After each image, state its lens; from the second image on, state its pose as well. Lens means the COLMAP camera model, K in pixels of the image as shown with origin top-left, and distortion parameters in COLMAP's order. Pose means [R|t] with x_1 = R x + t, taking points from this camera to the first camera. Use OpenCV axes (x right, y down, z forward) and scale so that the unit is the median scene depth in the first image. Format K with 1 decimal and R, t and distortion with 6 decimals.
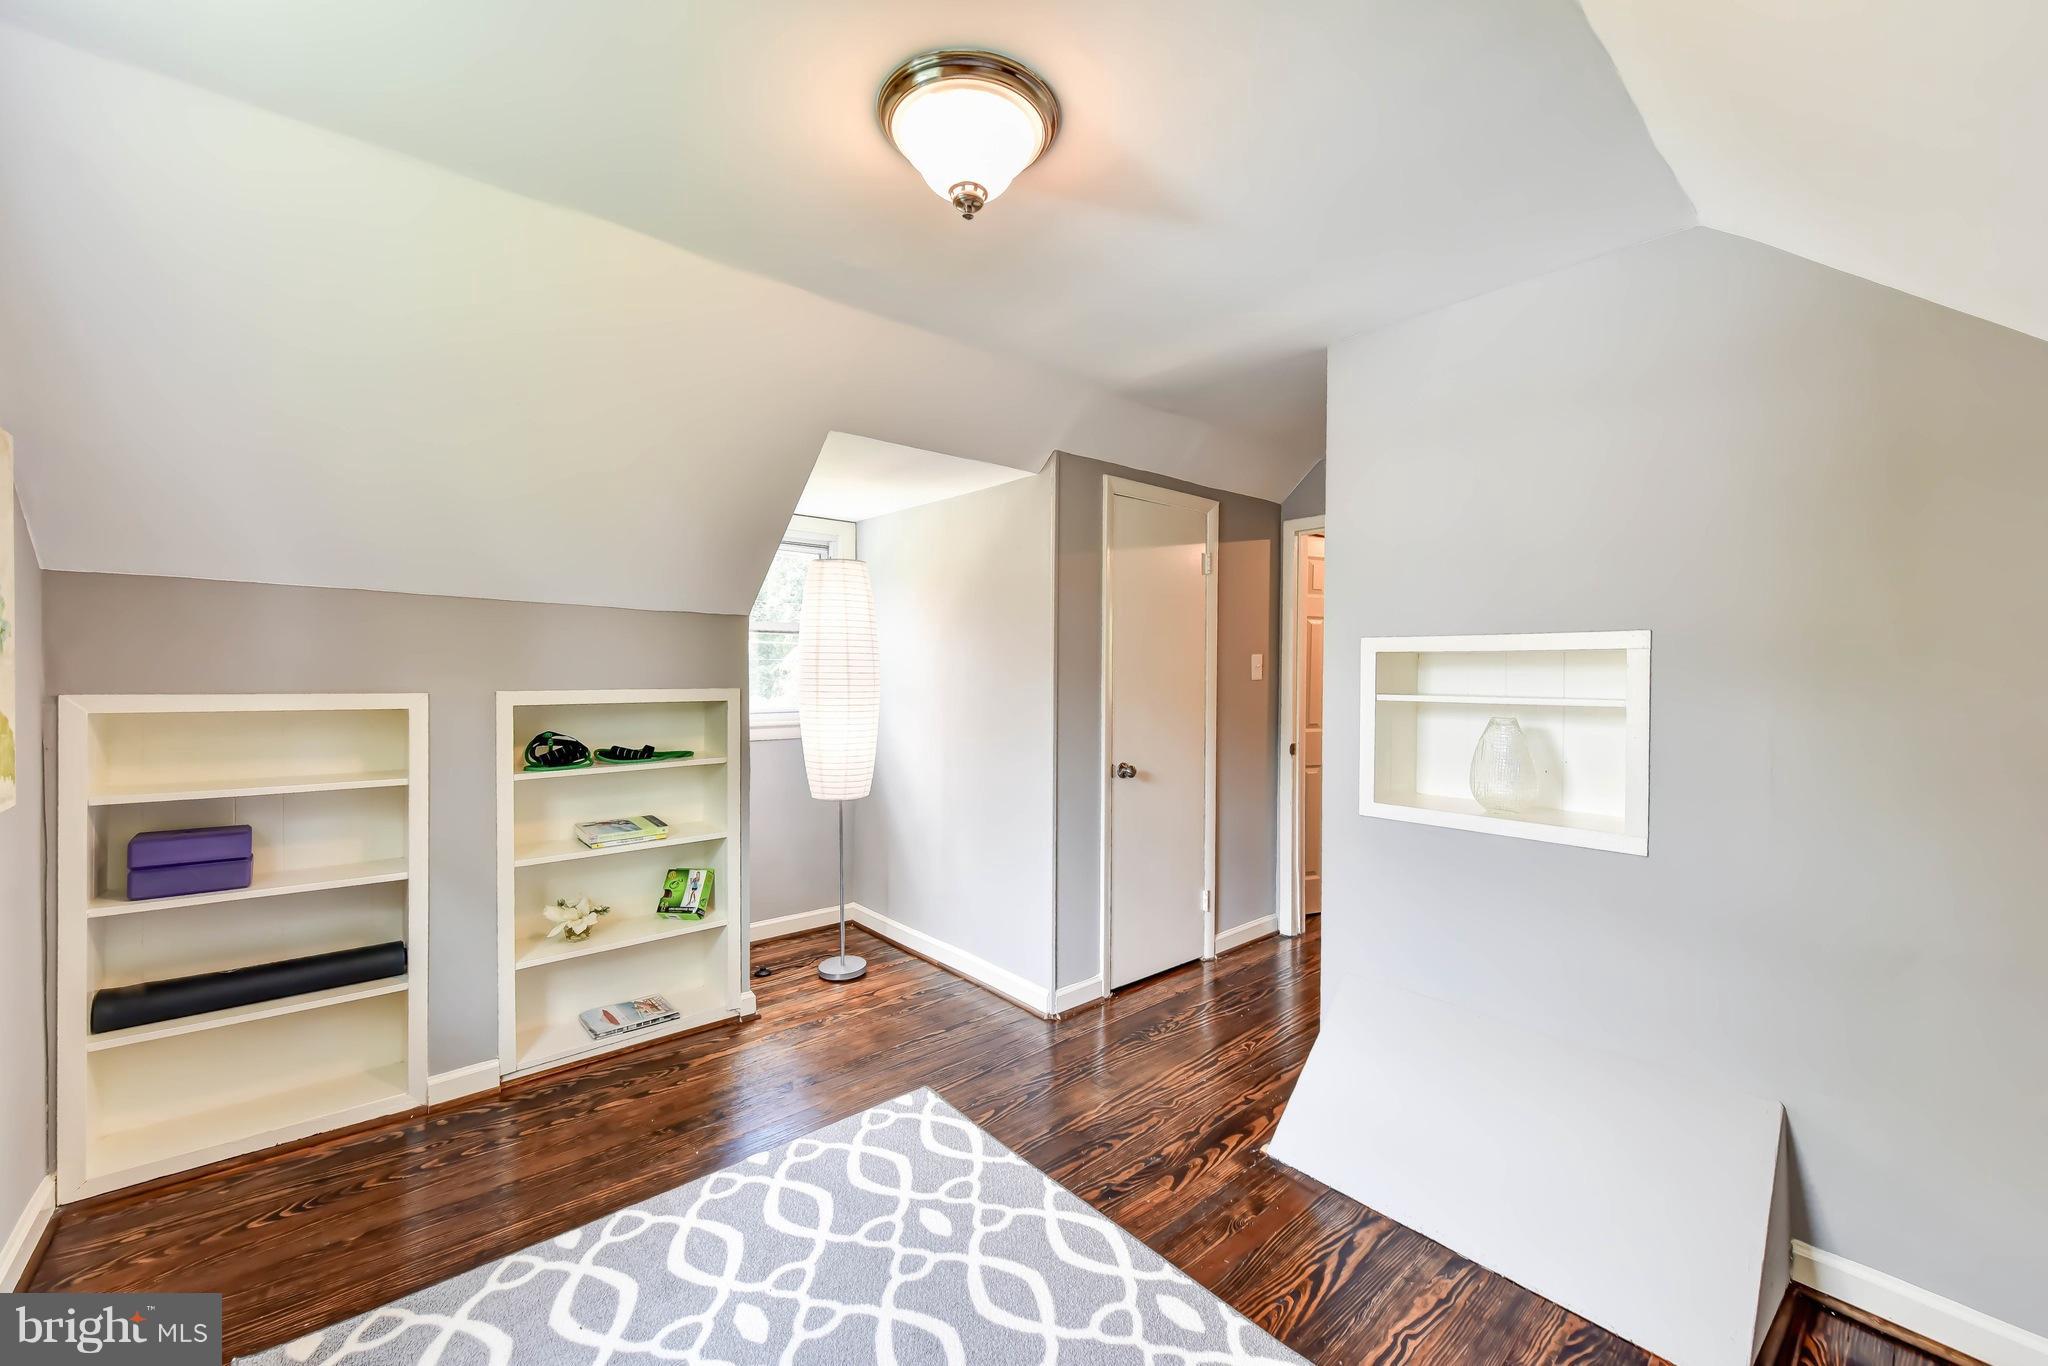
lens RADIAL K [[805.6, 0, 1033.4], [0, 805.6, 678.0], [0, 0, 1]] dist [-0.002842, -0.000801]
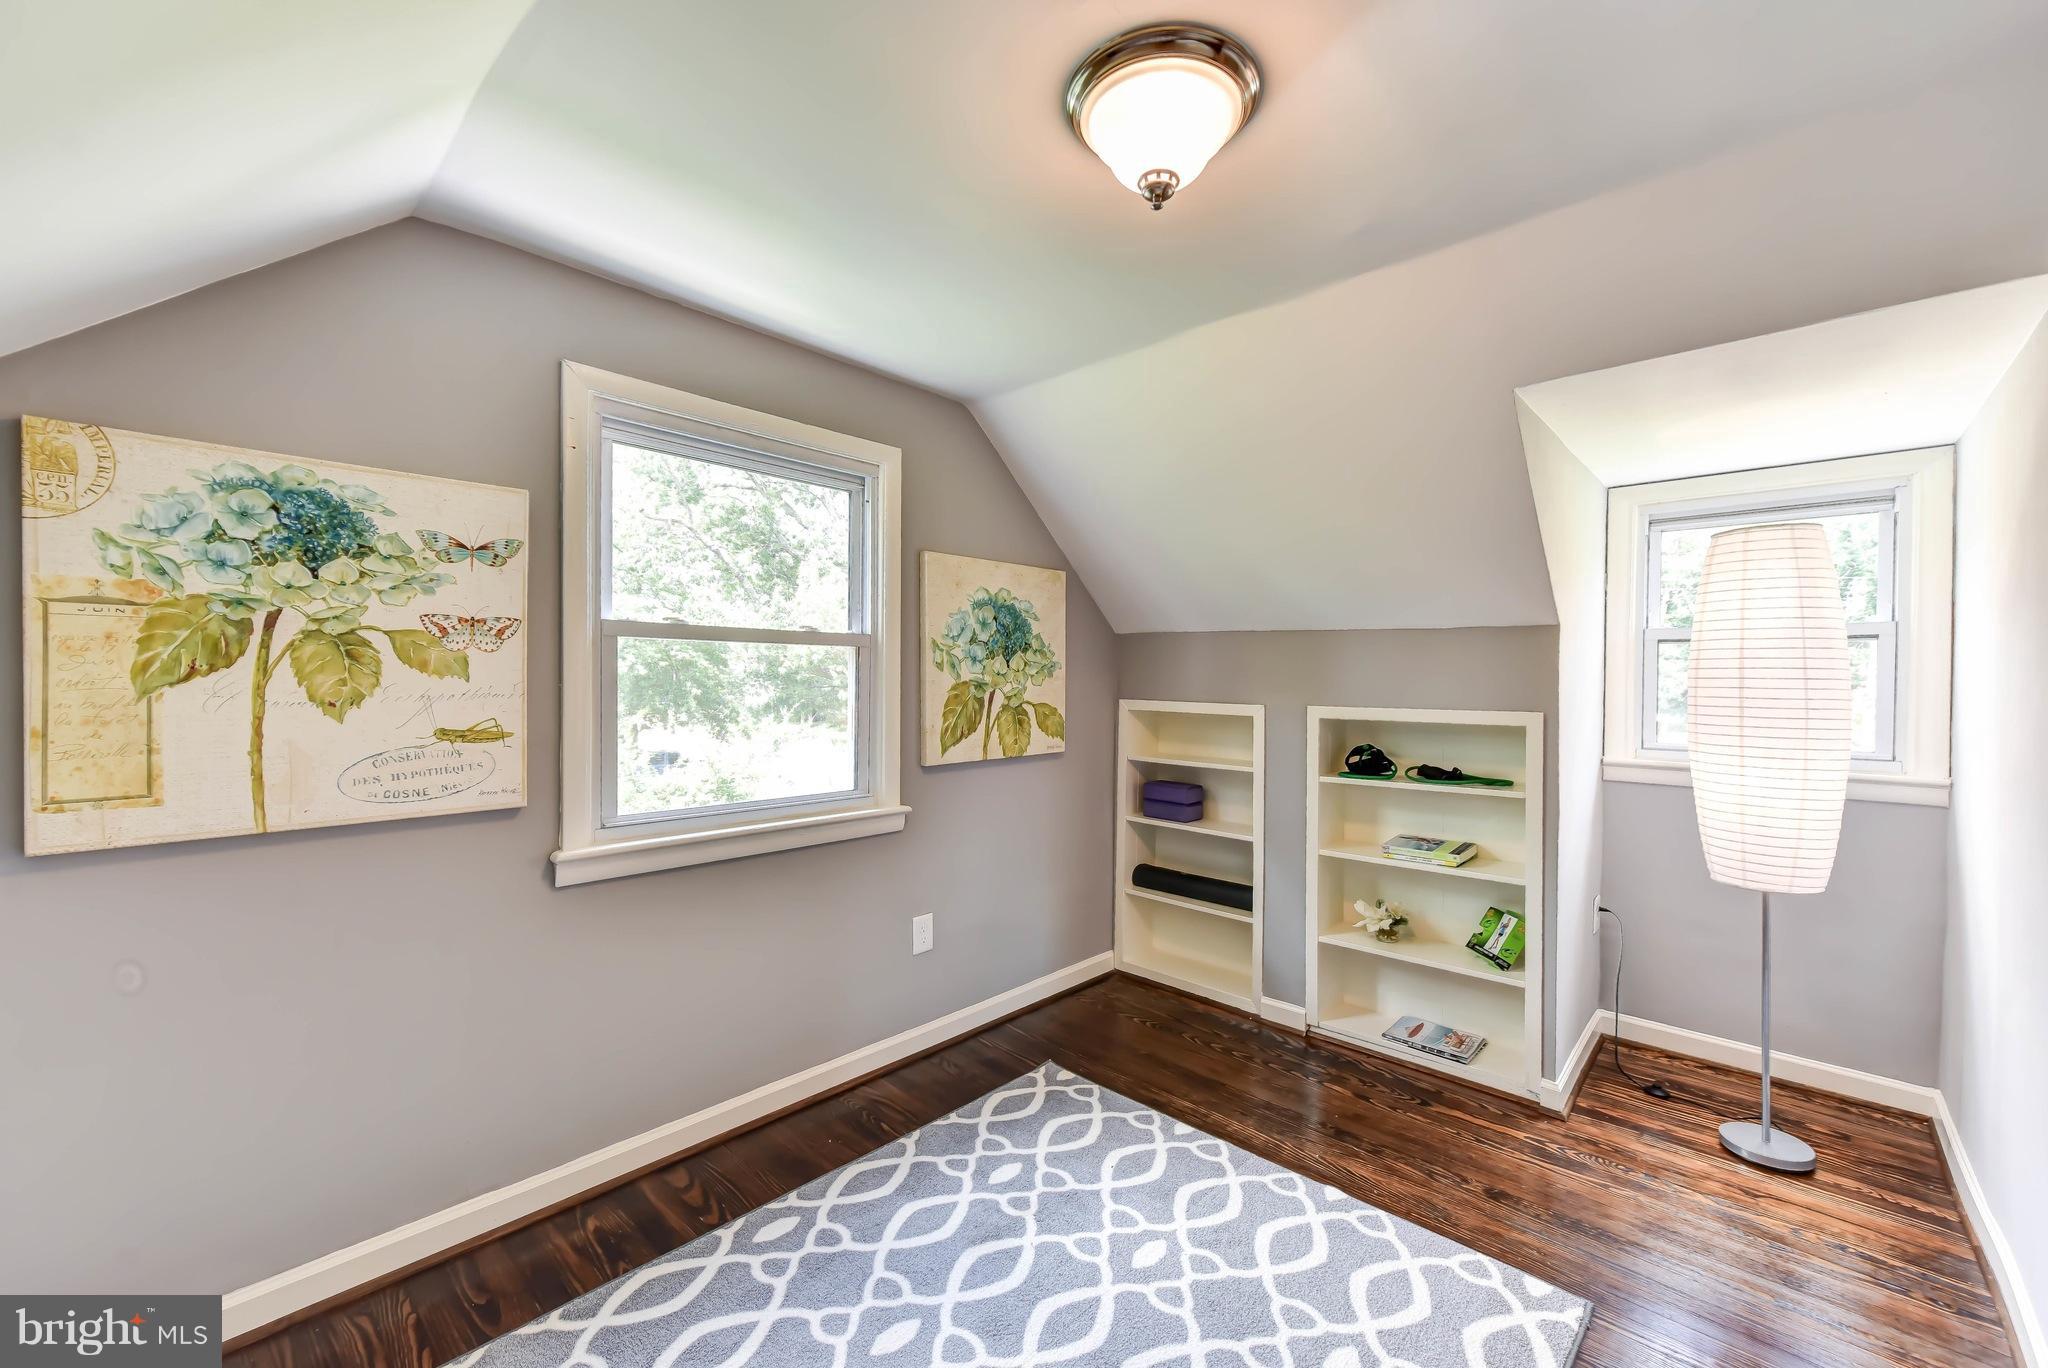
lens RADIAL K [[805.6, 0, 1016.0], [0, 805.6, 686.1], [0, 0, 1]] dist [-0.002842, -0.000801]
pose [[0.082612, 0.001267, -0.996581, 0.518785], [-0.021777, 0.999763, -0.000534, -0.002825], [0.996344, 0.021746, 0.082620, 0.464255]]
